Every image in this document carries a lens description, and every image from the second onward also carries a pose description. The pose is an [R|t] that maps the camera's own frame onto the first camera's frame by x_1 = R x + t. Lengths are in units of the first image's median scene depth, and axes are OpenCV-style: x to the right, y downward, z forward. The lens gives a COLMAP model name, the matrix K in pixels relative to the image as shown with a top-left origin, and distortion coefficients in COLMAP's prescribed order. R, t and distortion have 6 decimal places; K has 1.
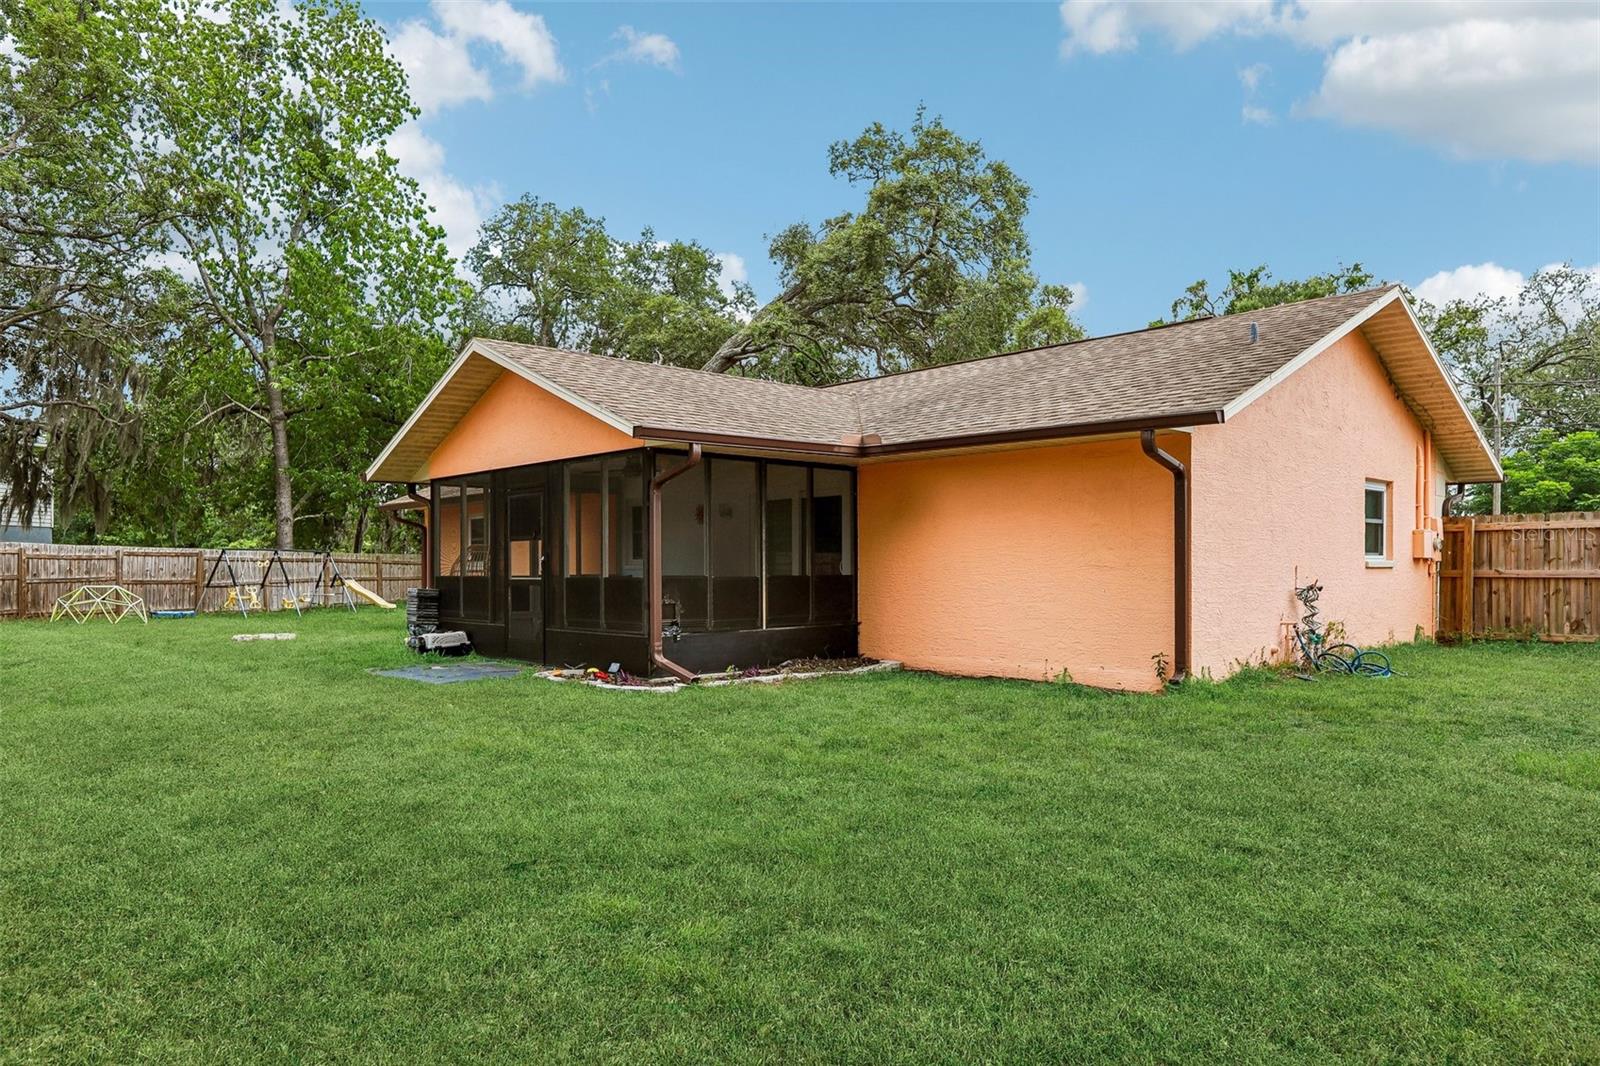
lens RADIAL K [[1088.3, 0, 836.7], [0, 1088.3, 556.6], [0, 0, 1]] dist [-0.001062, 0.002184]
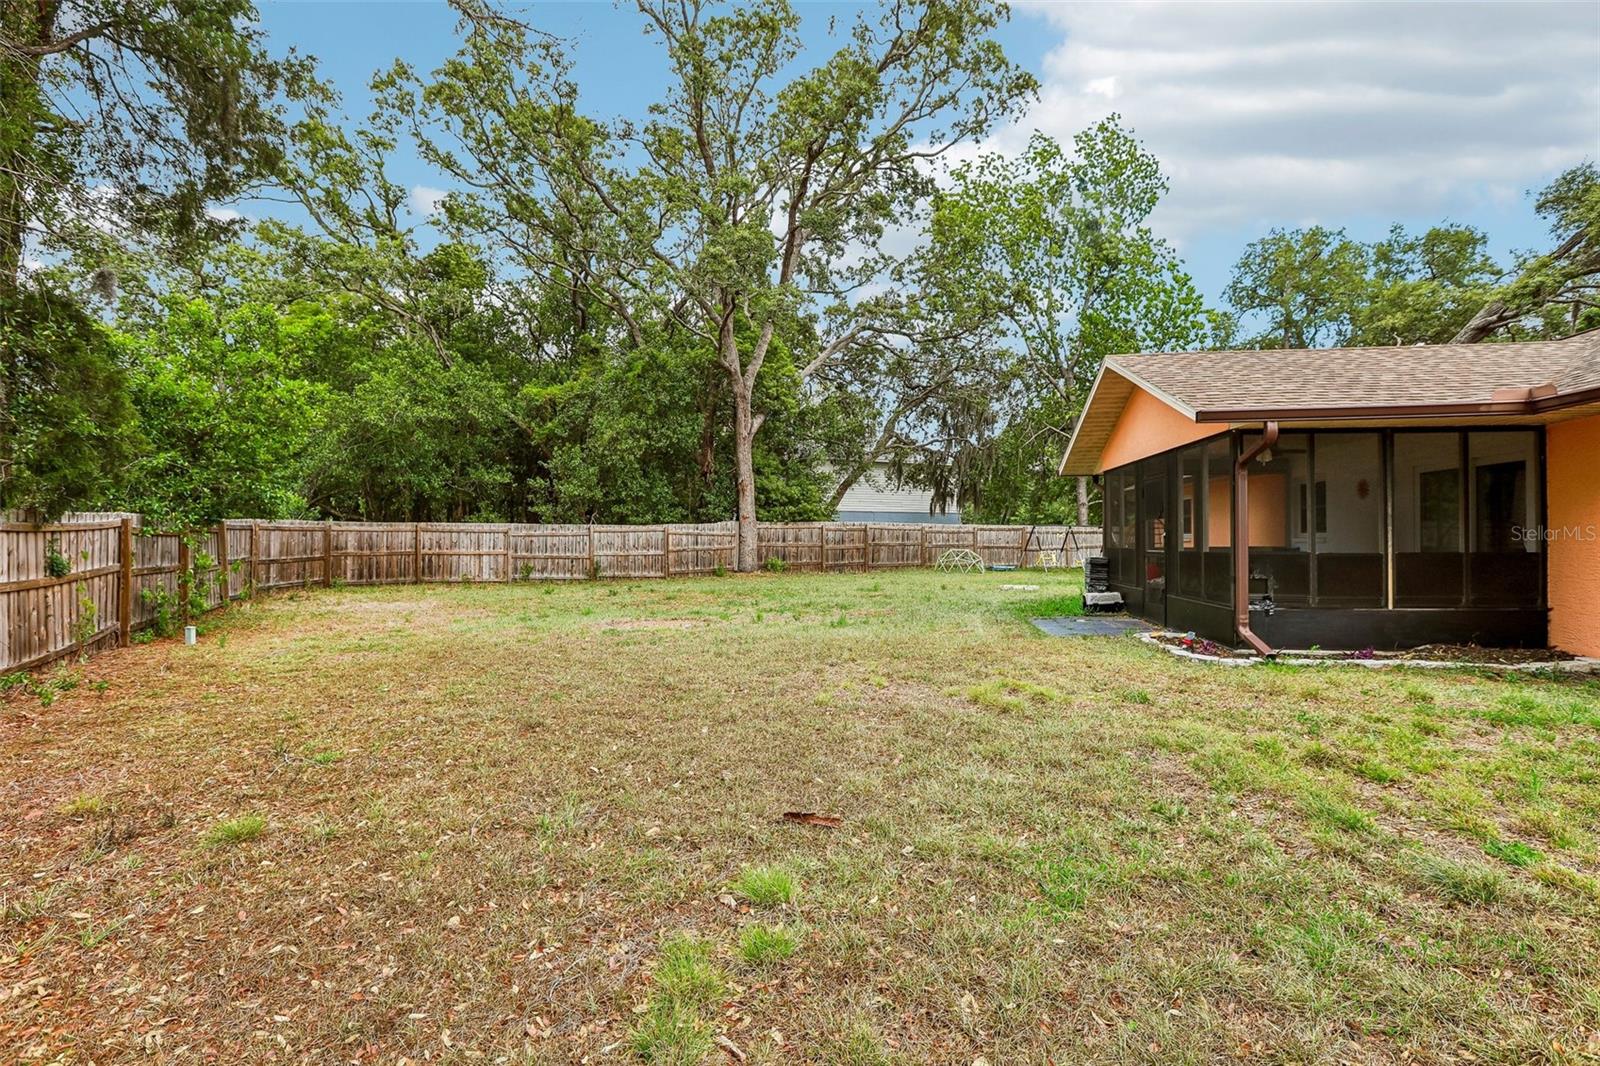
lens RADIAL K [[771.2, 0, 788.1], [0, 771.2, 520.1], [0, 0, 1]] dist [-0.037724, 0.018227]
pose [[0.614584, -0.015508, -0.788699, 0.065926], [0.007183, 0.999875, -0.014063, -0.002343], [0.788819, 0.002978, 0.614619, 0.092913]]
